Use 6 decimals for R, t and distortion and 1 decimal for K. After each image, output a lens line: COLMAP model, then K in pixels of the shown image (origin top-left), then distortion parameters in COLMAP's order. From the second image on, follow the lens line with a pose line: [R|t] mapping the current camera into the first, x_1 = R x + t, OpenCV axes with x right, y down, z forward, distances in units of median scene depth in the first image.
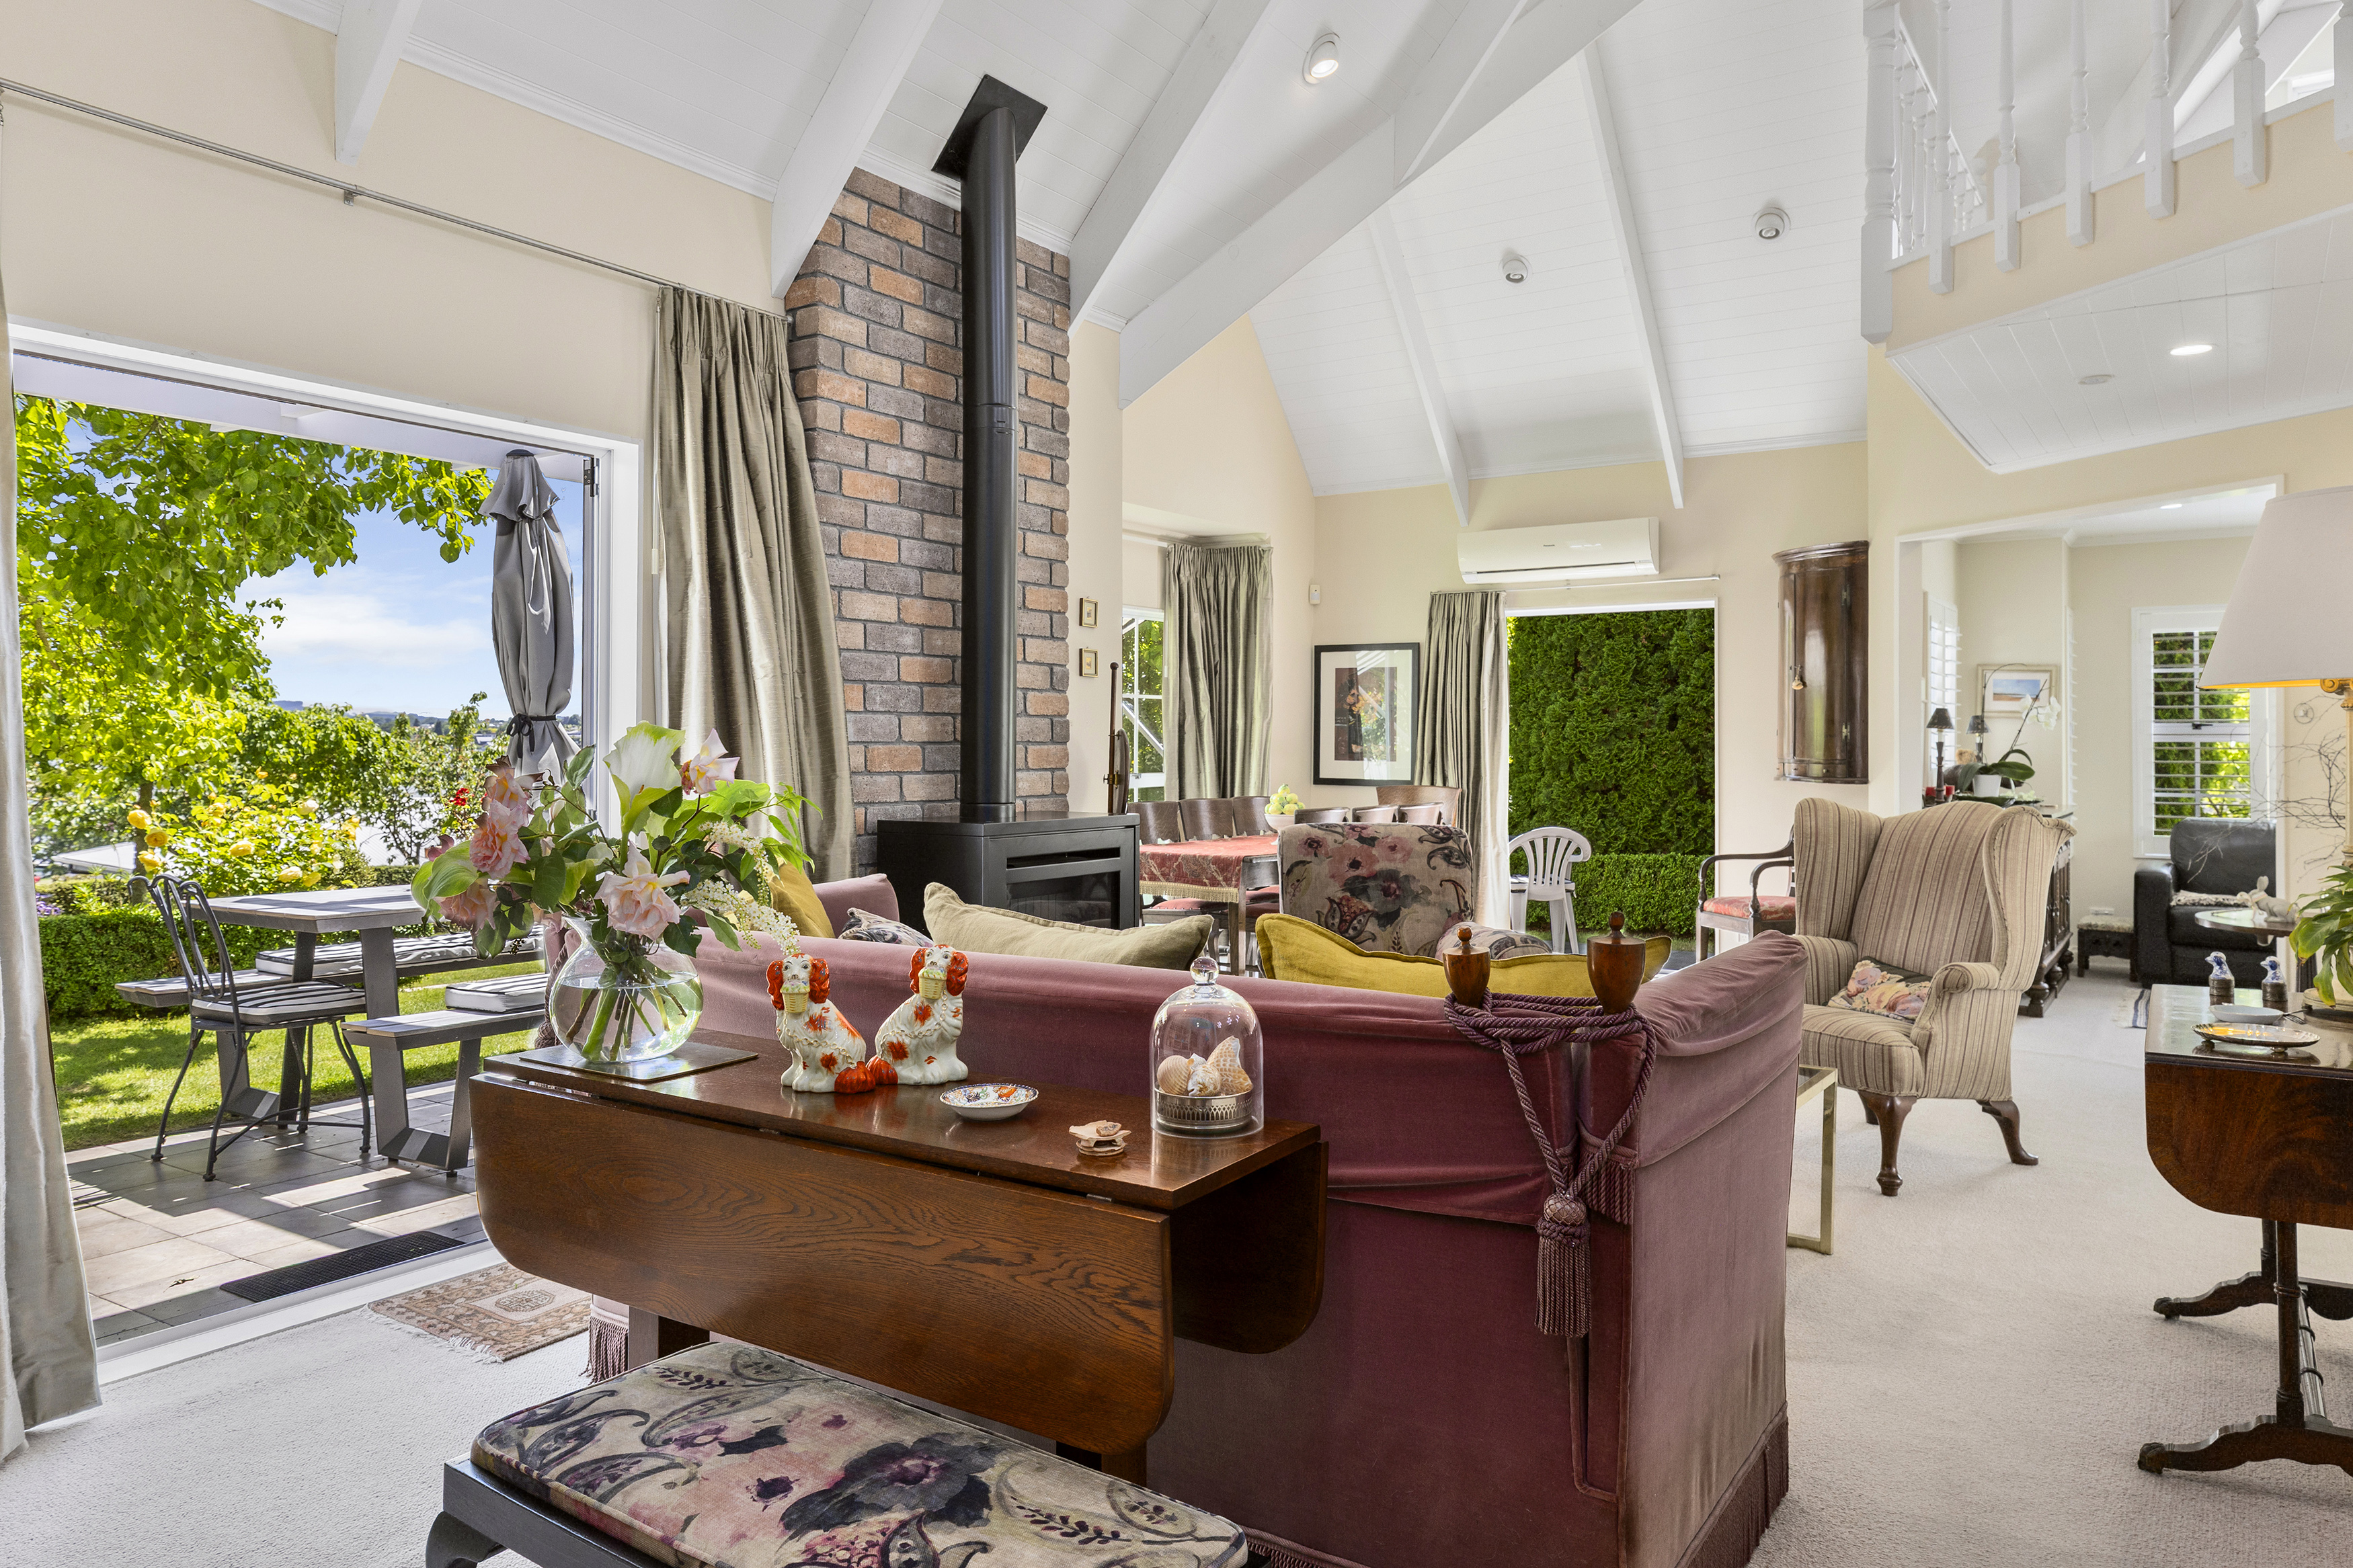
lens RADIAL K [[1561.6, 0, 1158.4], [0, 1561.6, 719.6], [0, 0, 1]] dist [0.012798, -0.000377]
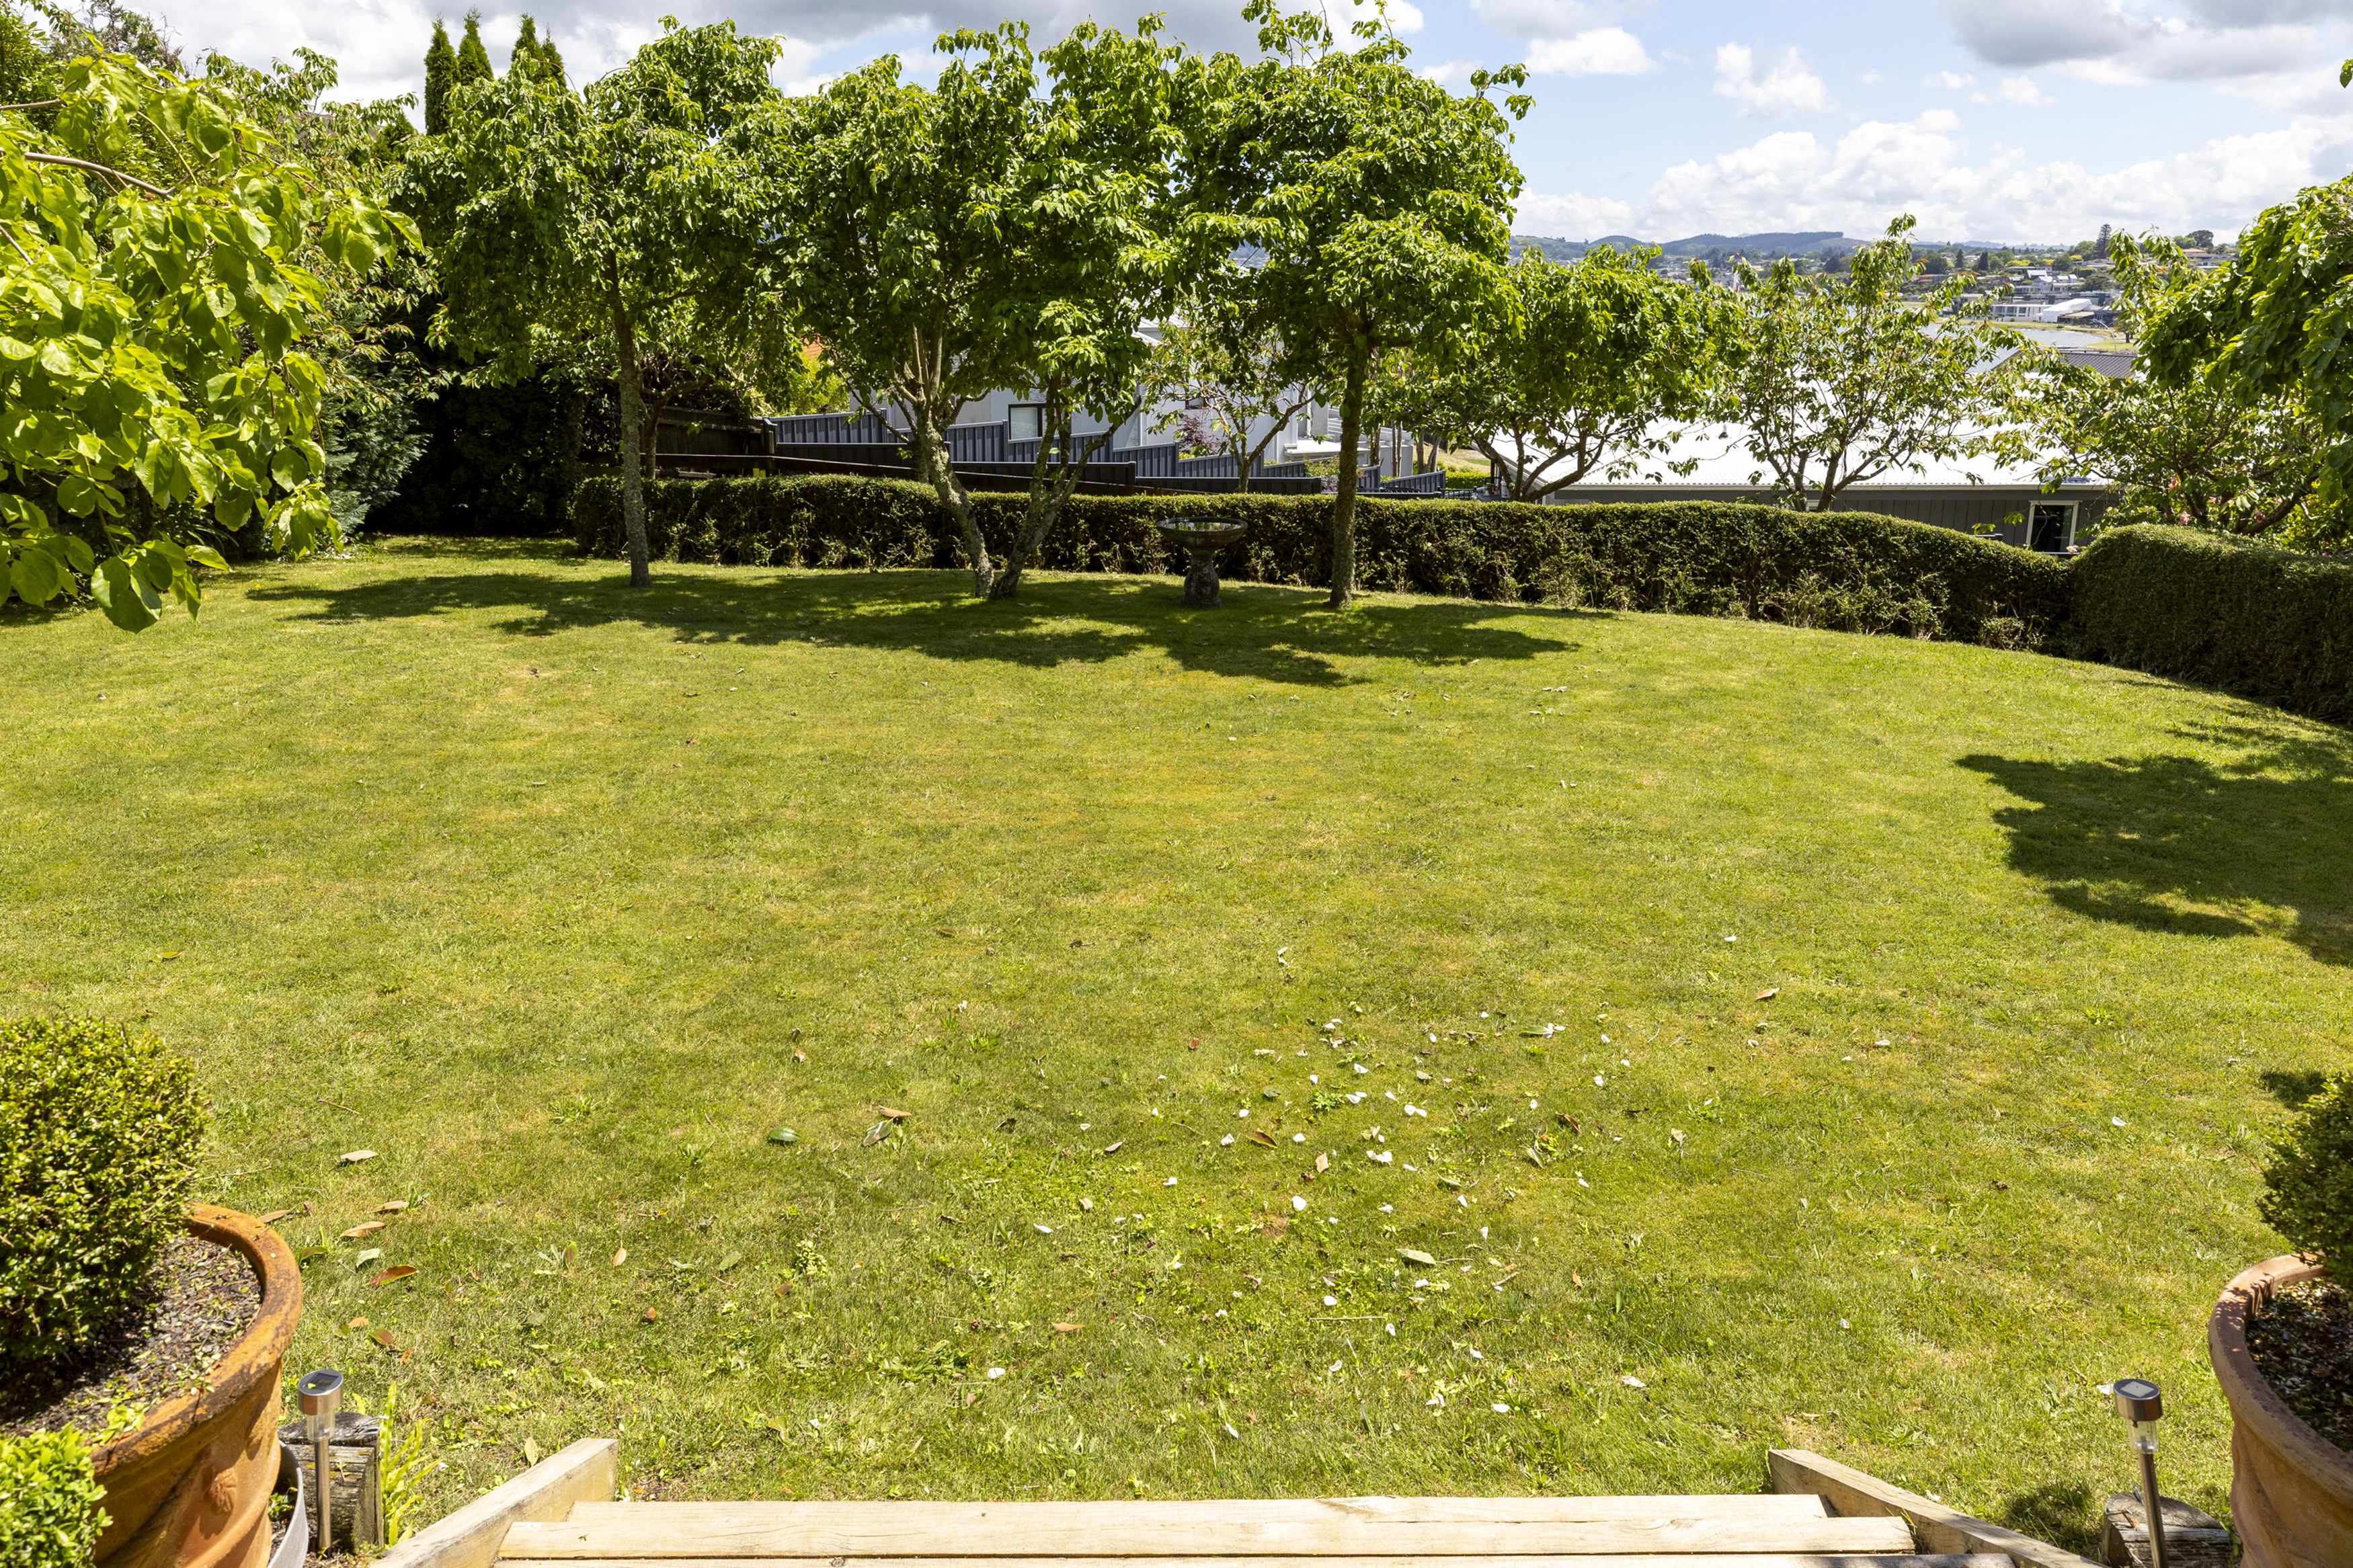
lens RADIAL K [[1699.4, 0, 1153.9], [0, 1699.4, 677.6], [0, 0, 1]] dist [0.011274, 0.006348]
pose [[0.640057, 0.170526, -0.749165, -0.322707], [0.017173, 0.971641, 0.235838, -0.016115], [0.768136, -0.163815, 0.618977, 1.175449]]
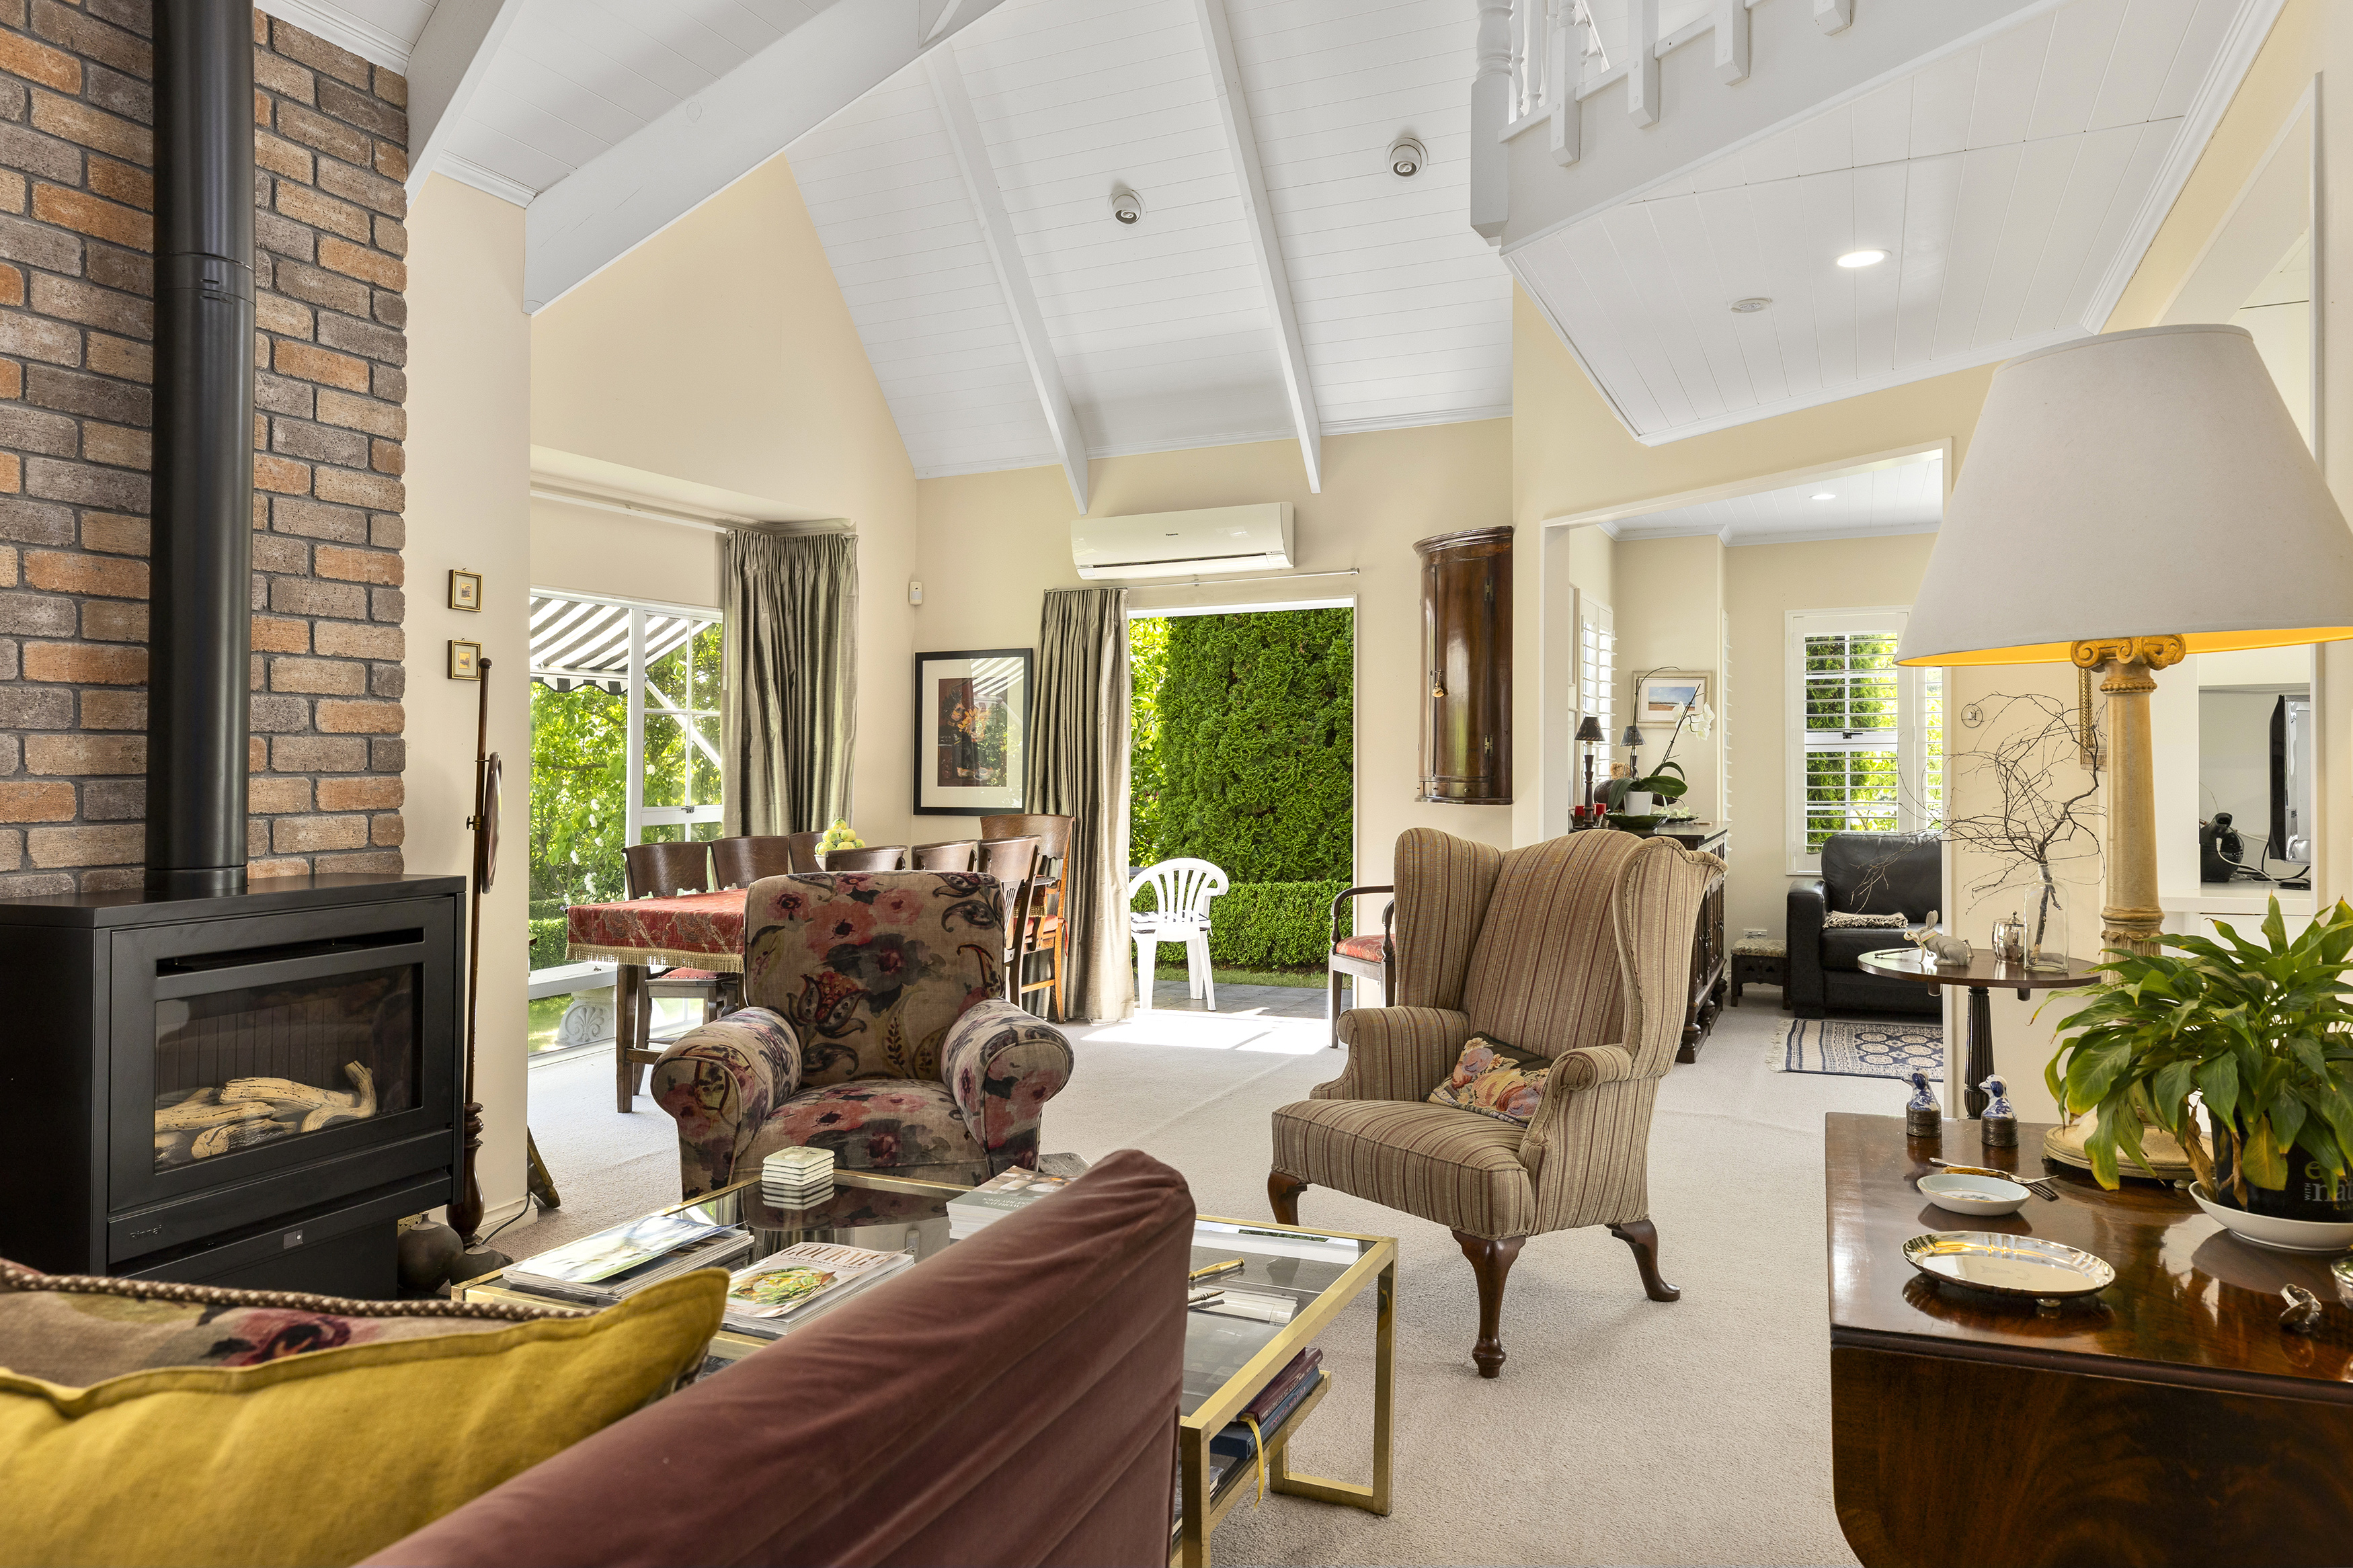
lens RADIAL K [[1539.2, 0, 1156.5], [0, 1539.2, 798.2], [0, 0, 1]] dist [0.008720, 0.007032]
pose [[0.985314, -0.018293, 0.169767, 0.108101], [0.012169, 0.999240, 0.037041, 0.003331], [-0.170315, -0.034431, 0.984788, 0.180545]]
